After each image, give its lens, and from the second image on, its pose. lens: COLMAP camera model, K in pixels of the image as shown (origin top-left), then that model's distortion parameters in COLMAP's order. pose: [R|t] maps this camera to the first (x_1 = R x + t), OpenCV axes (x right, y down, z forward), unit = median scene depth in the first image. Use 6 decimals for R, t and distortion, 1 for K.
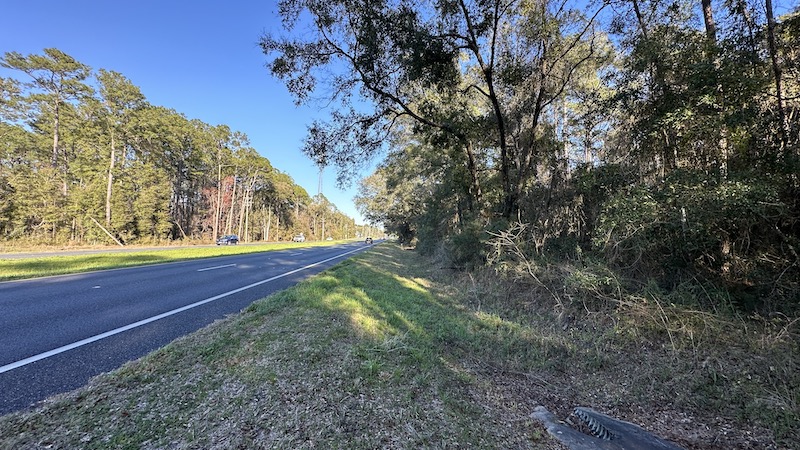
lens RADIAL K [[318.6, 0, 398.5], [0, 318.6, 225.2], [0, 0, 1]] dist [0.000218, 0.000297]
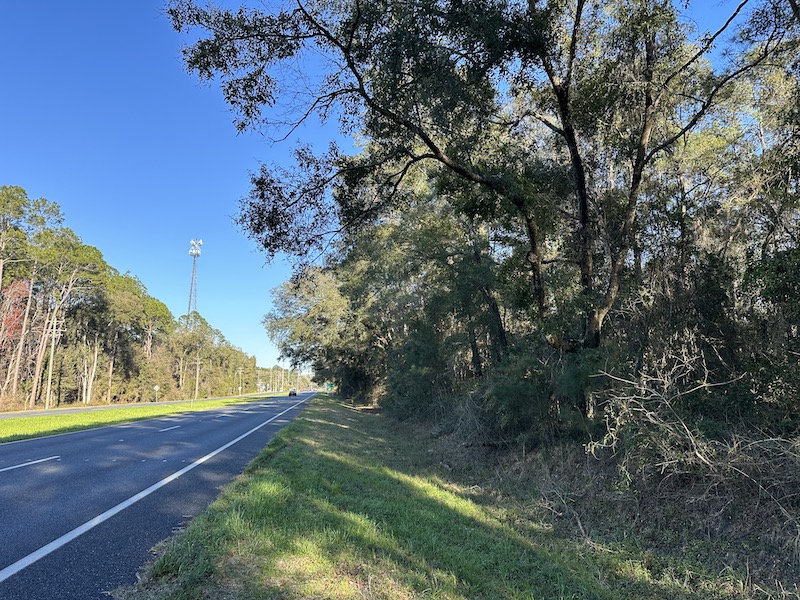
lens RADIAL K [[554.9, 0, 400.0], [0, 554.9, 300.0], [0, 0, 1]] dist [0.081014, -0.107966]
pose [[0.992837, -0.009923, 0.119061, -0.031101], [0.023816, 0.992983, -0.115838, -0.000328], [-0.117076, 0.117844, 0.986106, 0.022425]]
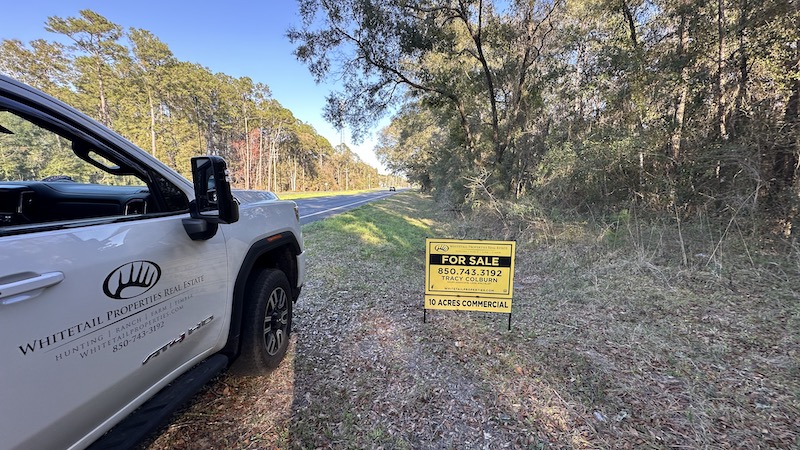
lens RADIAL K [[318.6, 0, 398.5], [0, 318.6, 225.2], [0, 0, 1]] dist [0.000218, 0.000297]
pose [[0.997125, -0.003797, -0.075684, 0.020365], [0.015695, 0.987436, 0.157241, 0.000701], [0.074136, -0.157977, 0.984656, -0.065737]]
